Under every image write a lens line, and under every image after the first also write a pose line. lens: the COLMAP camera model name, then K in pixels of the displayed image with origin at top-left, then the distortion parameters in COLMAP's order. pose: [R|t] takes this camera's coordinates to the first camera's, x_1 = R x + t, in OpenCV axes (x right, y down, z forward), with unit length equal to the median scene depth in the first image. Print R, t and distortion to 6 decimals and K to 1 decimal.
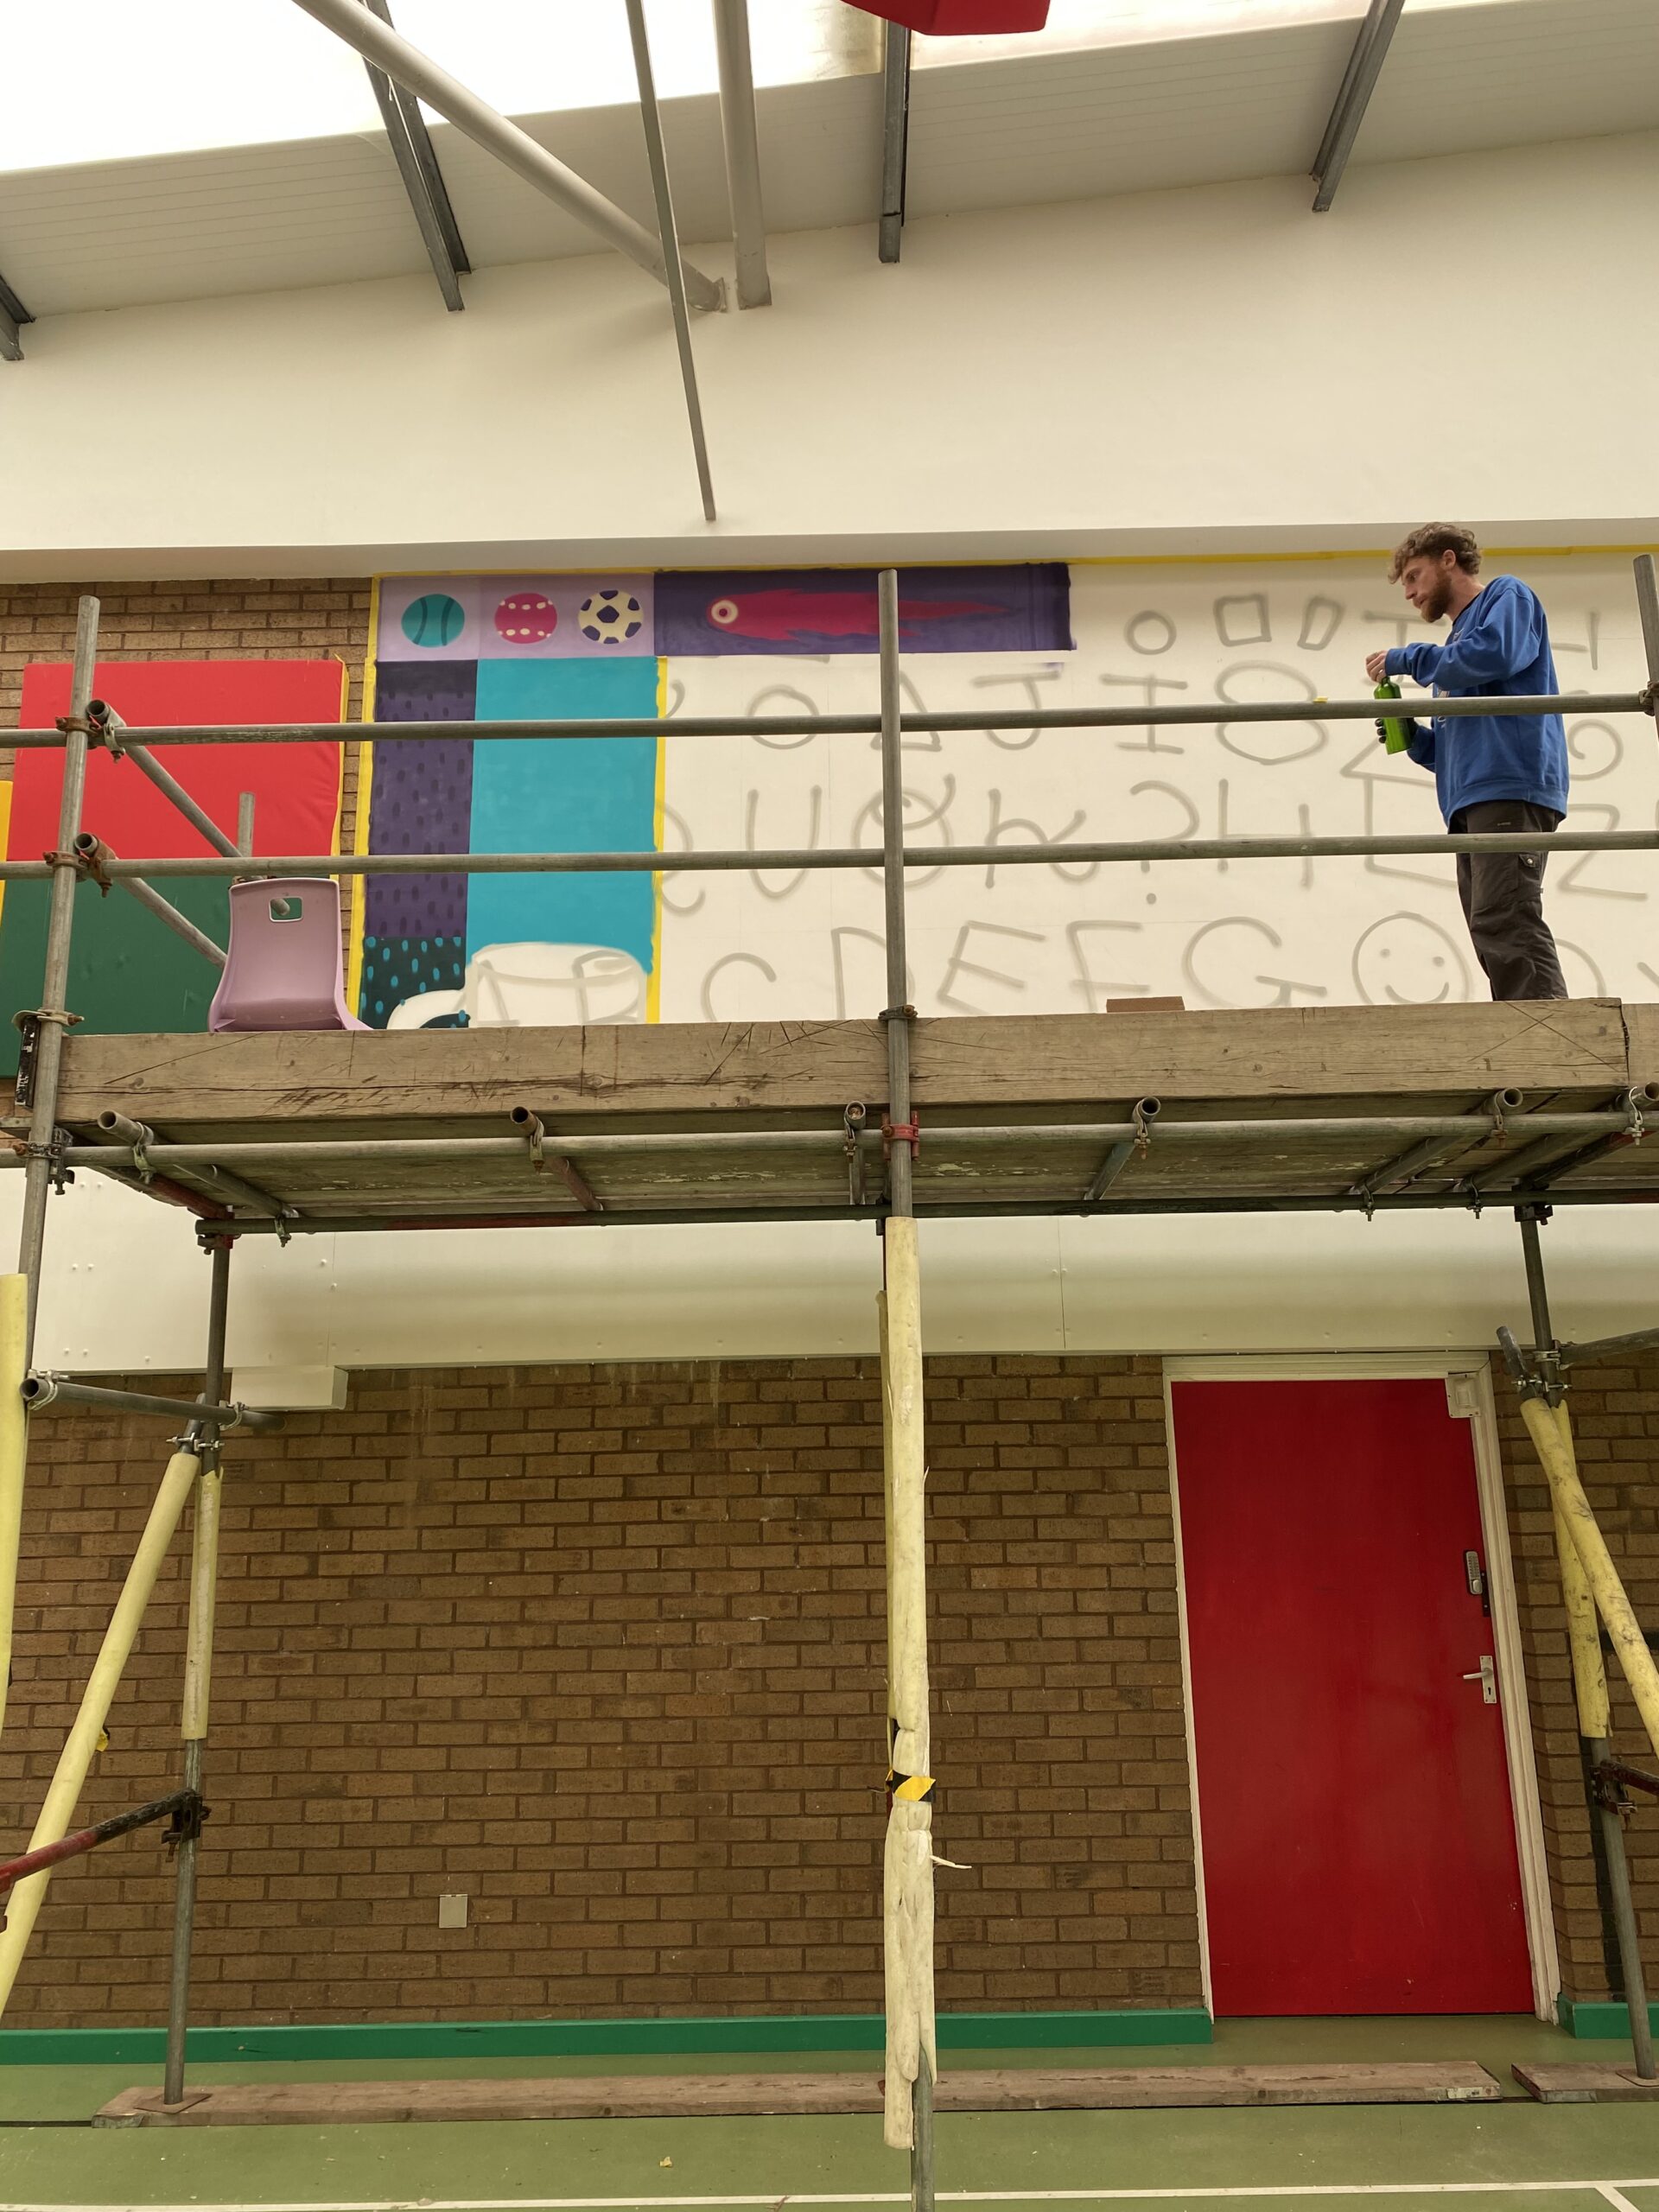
lens RADIAL K [[1659.5, 0, 831.7], [0, 1659.5, 1077.5], [0, 0, 1]] dist [0.035240, -0.027203]
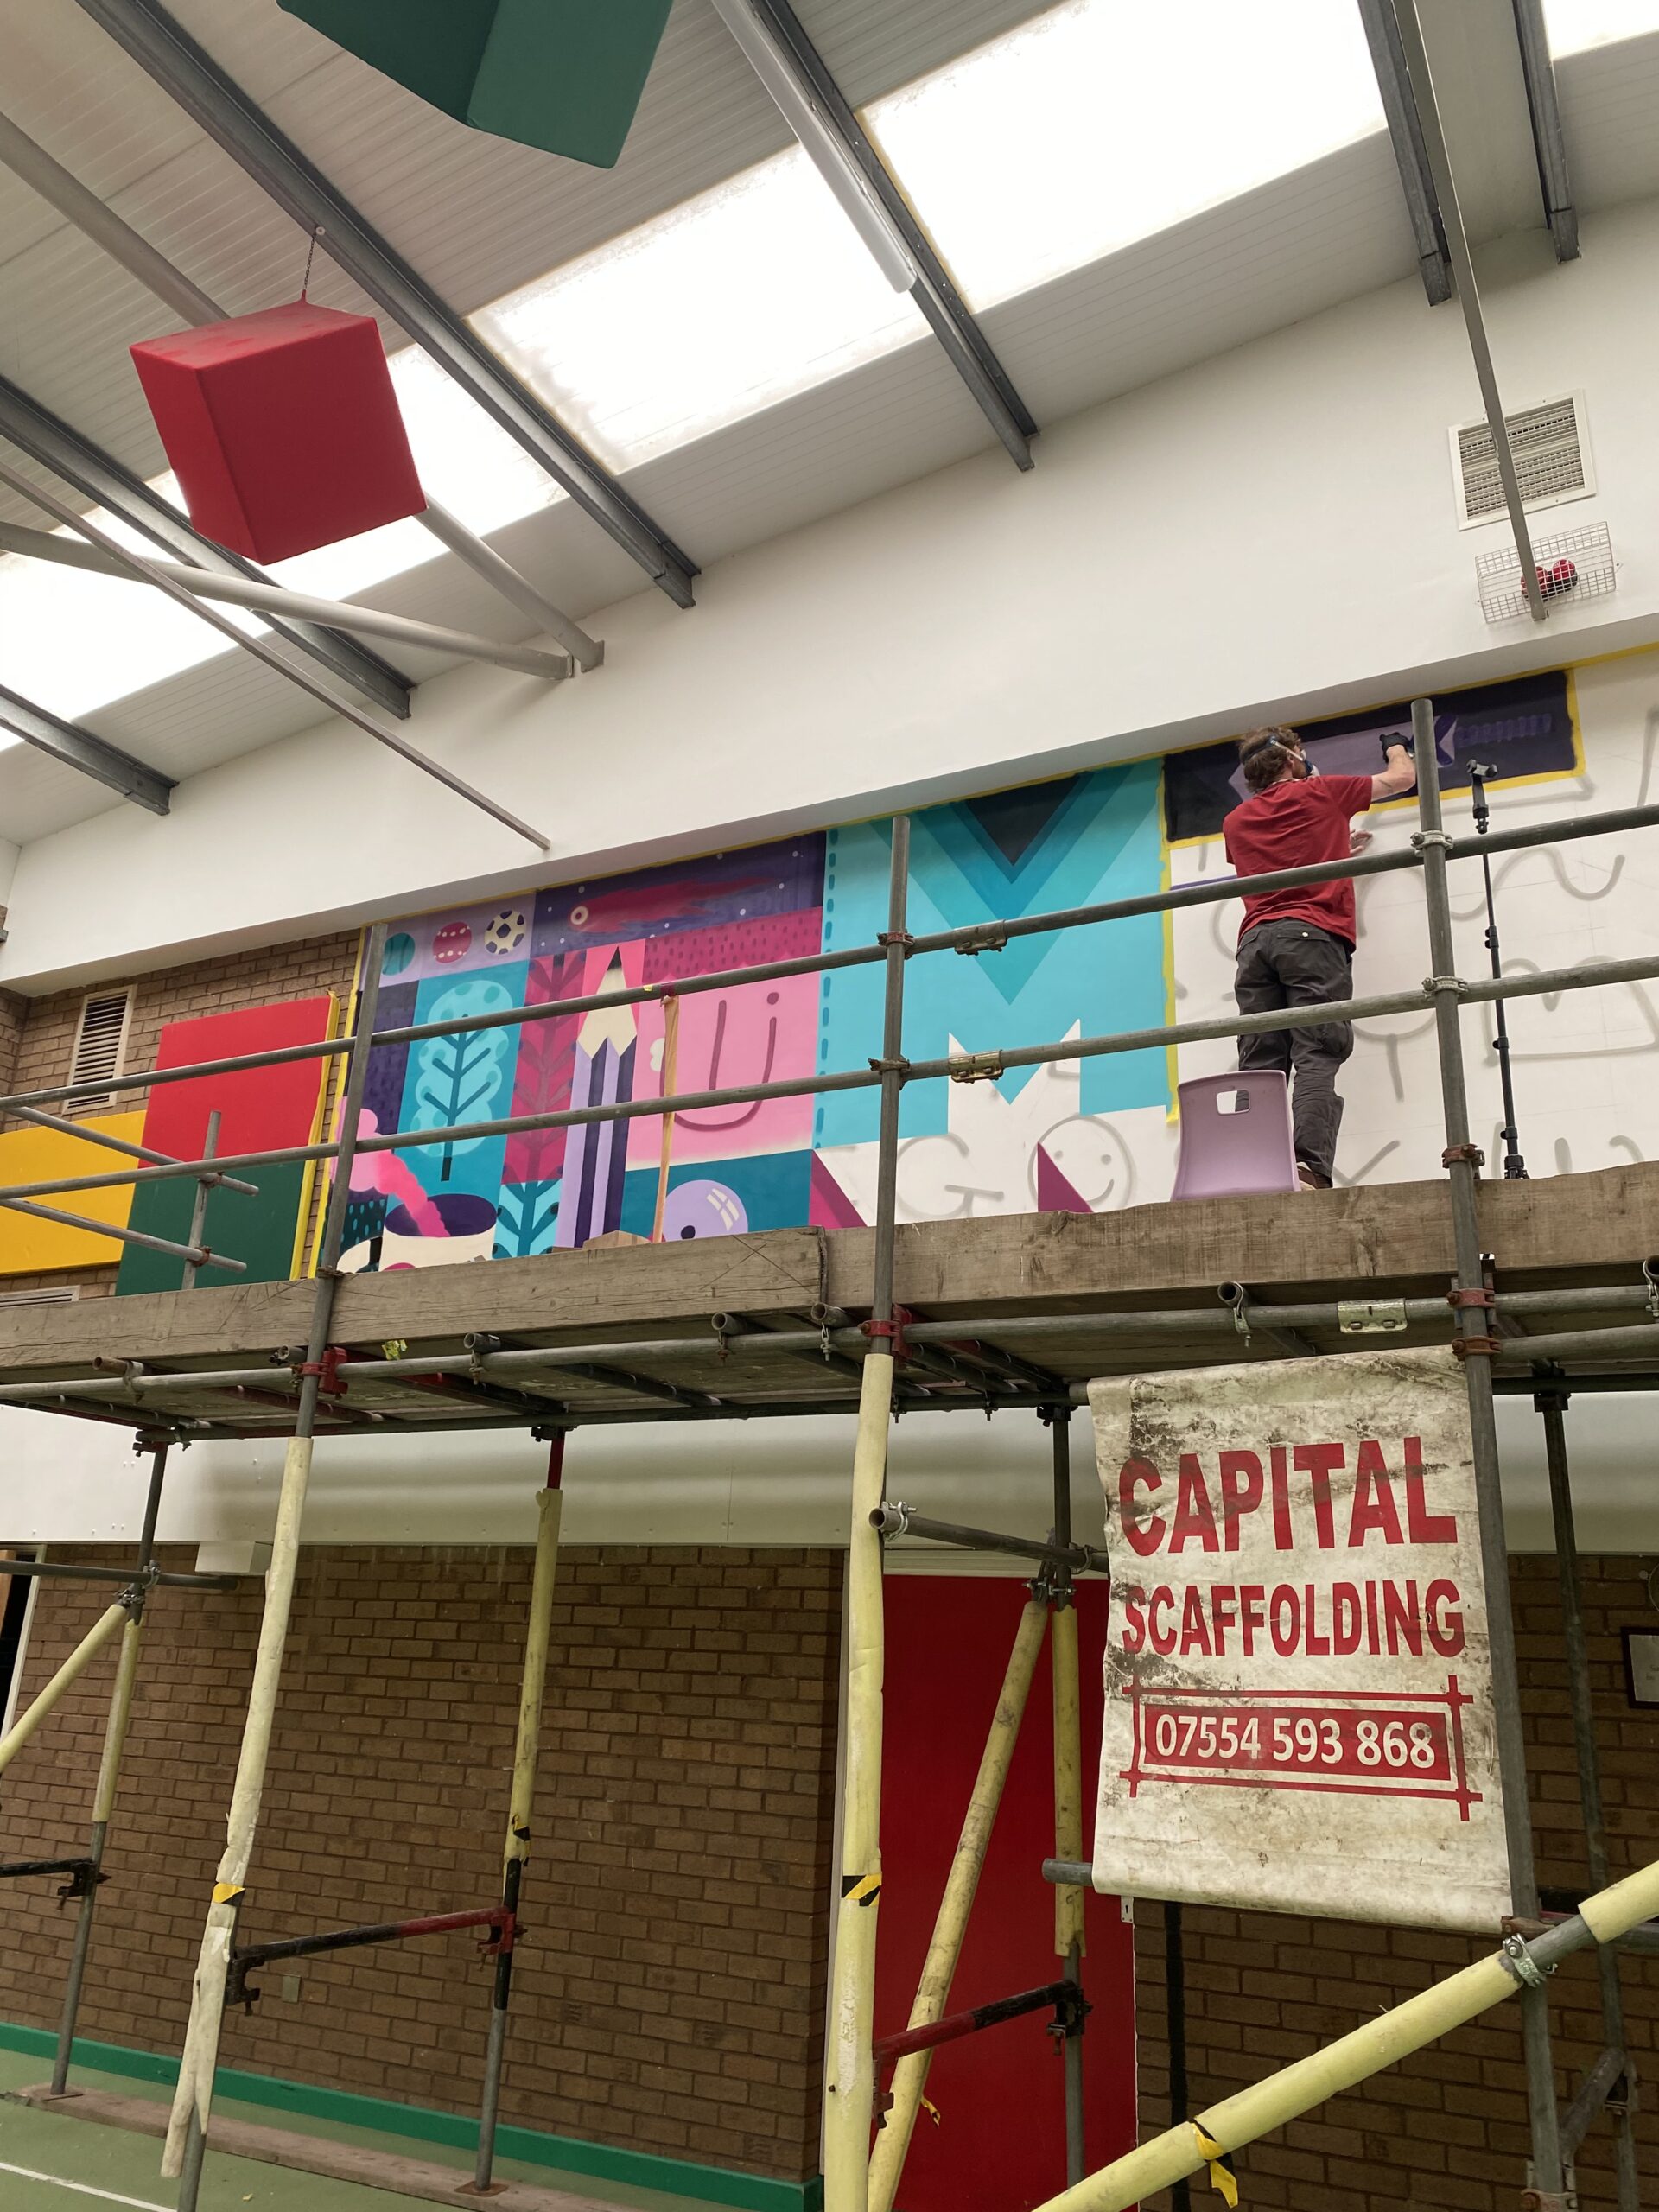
lens RADIAL K [[1659.5, 0, 842.6], [0, 1659.5, 1086.3], [0, 0, 1]] dist [0.035240, -0.027203]
pose [[0.886426, -0.099536, -0.452040, 0.752261], [0.056601, 0.992585, -0.107569, -0.015340], [0.459396, 0.069766, 0.885488, 0.025615]]
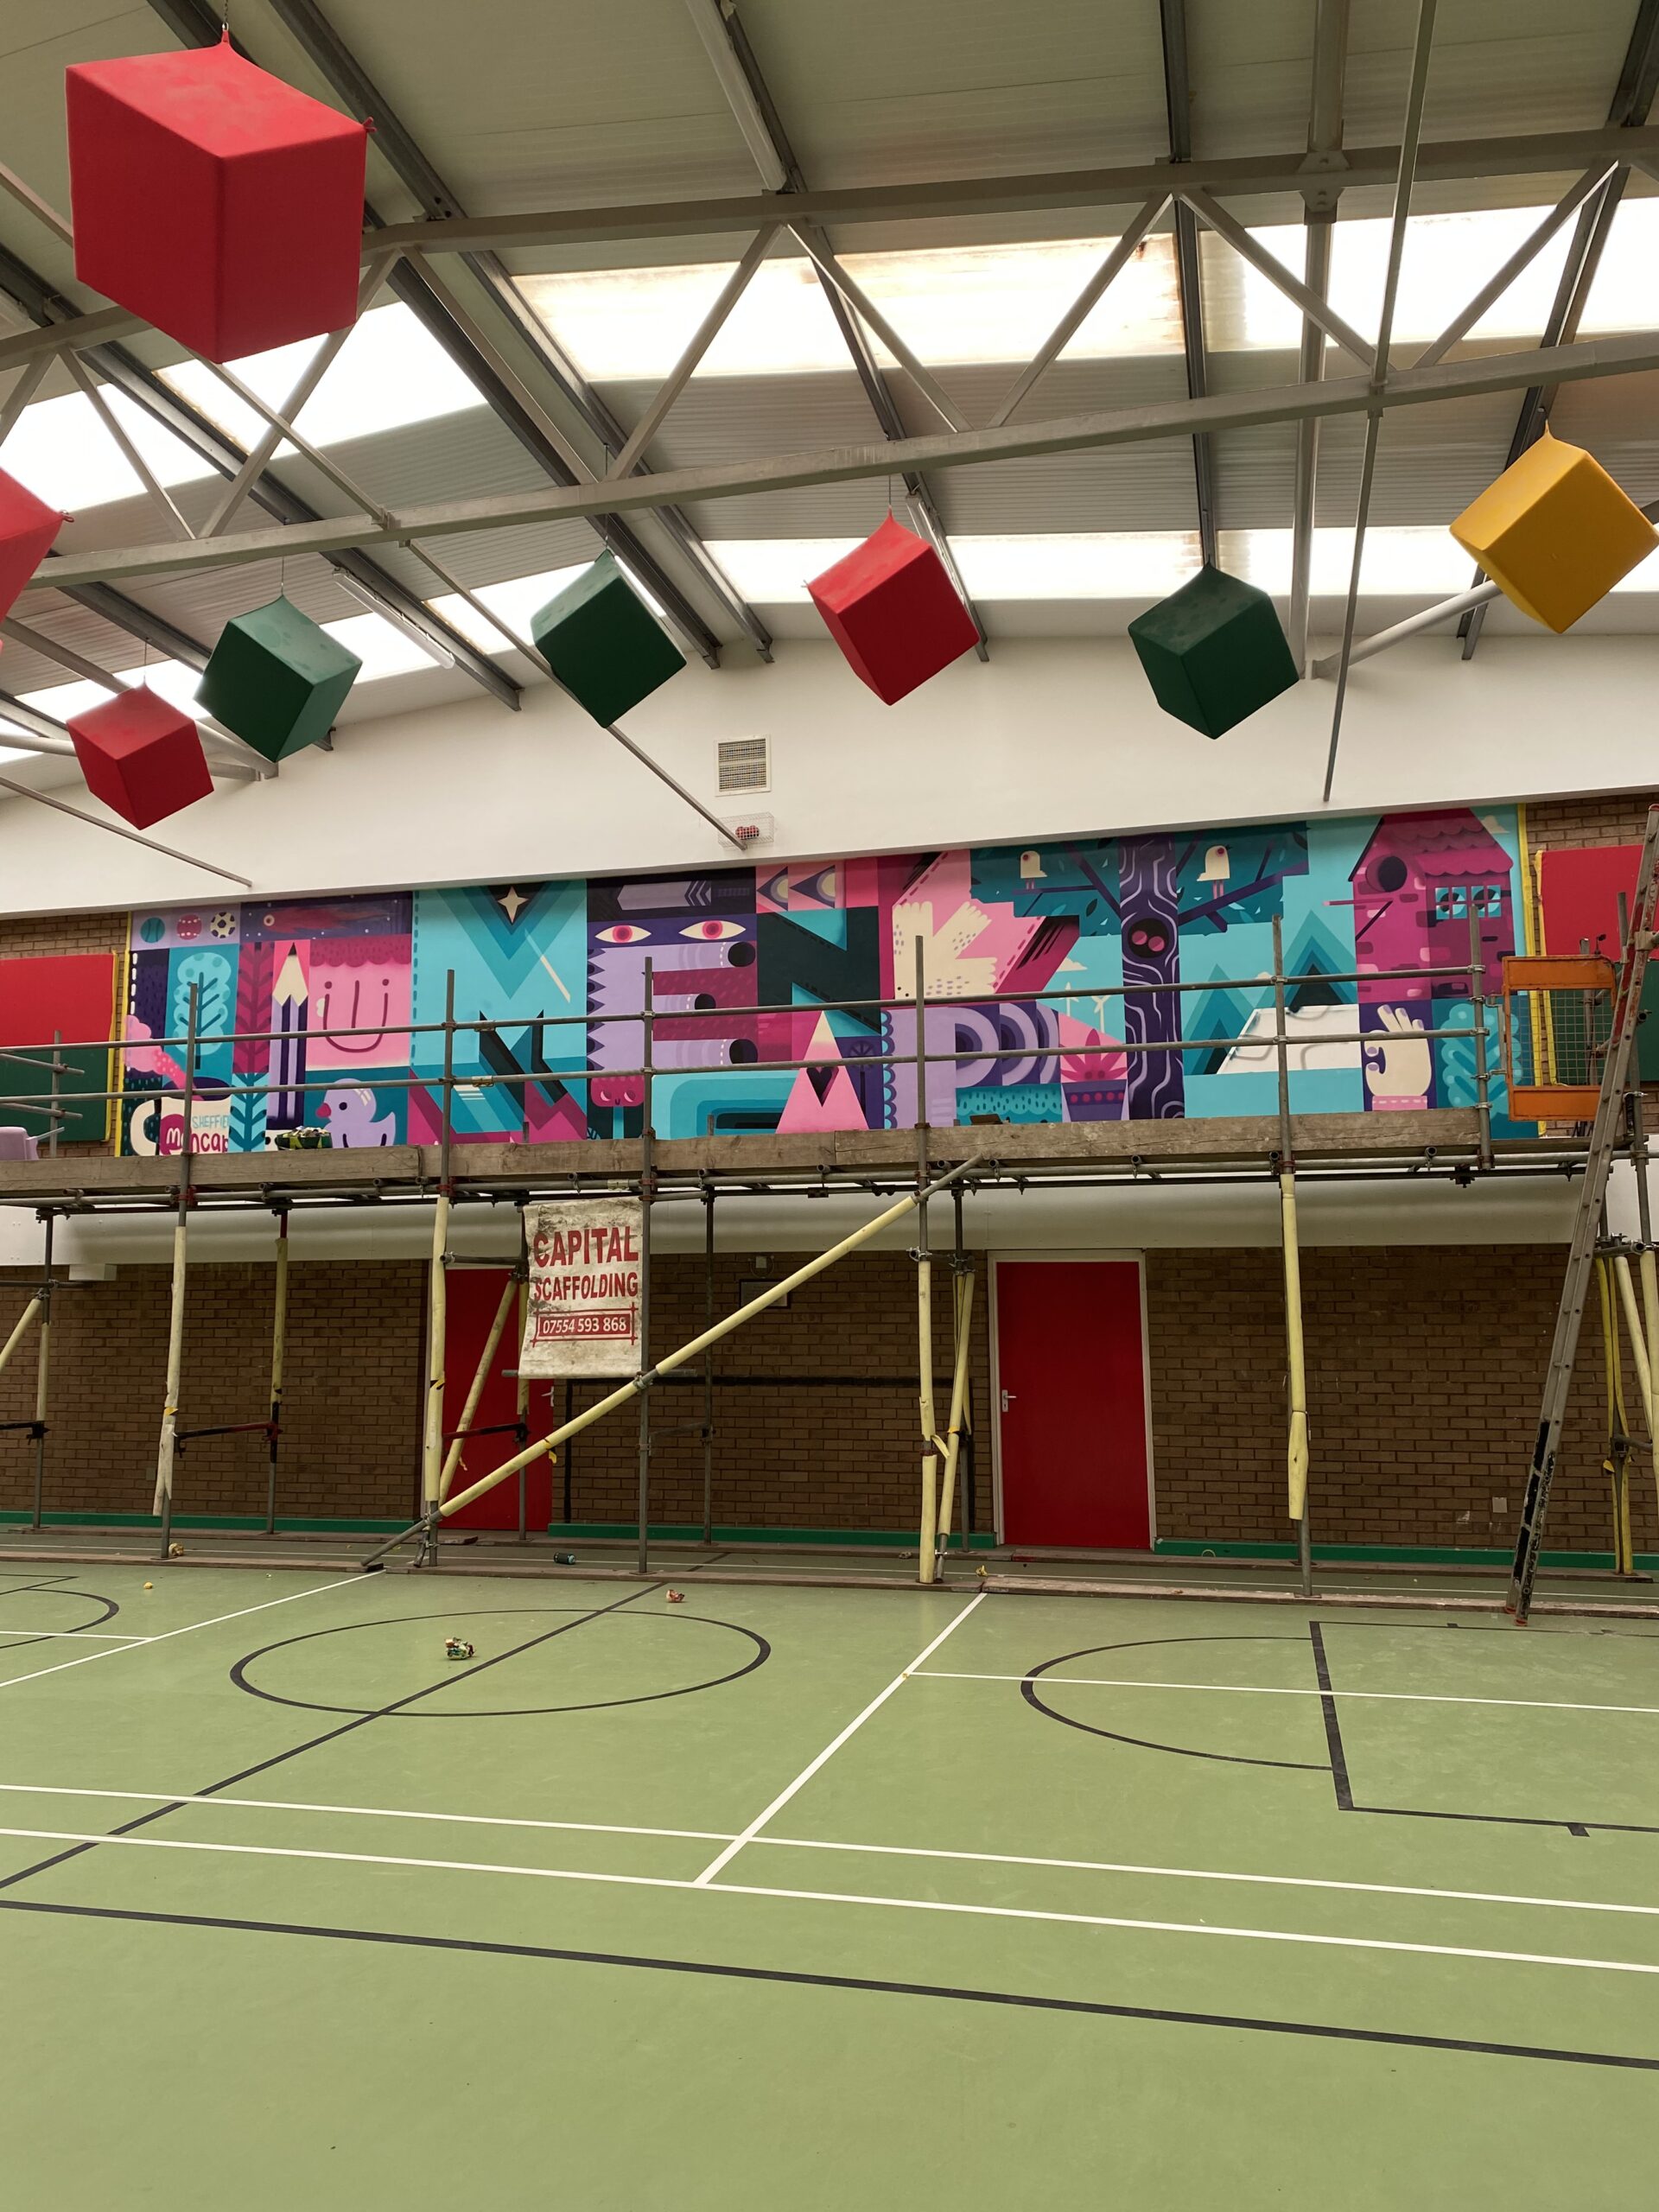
lens RADIAL K [[1659.5, 0, 811.0], [0, 1659.5, 1072.7], [0, 0, 1]] dist [0.035240, -0.027203]
pose [[0.969590, -0.024007, -0.243553, 1.346831], [0.049714, 0.993749, 0.099958, -0.308658], [0.239631, -0.109026, 0.964723, -1.121813]]
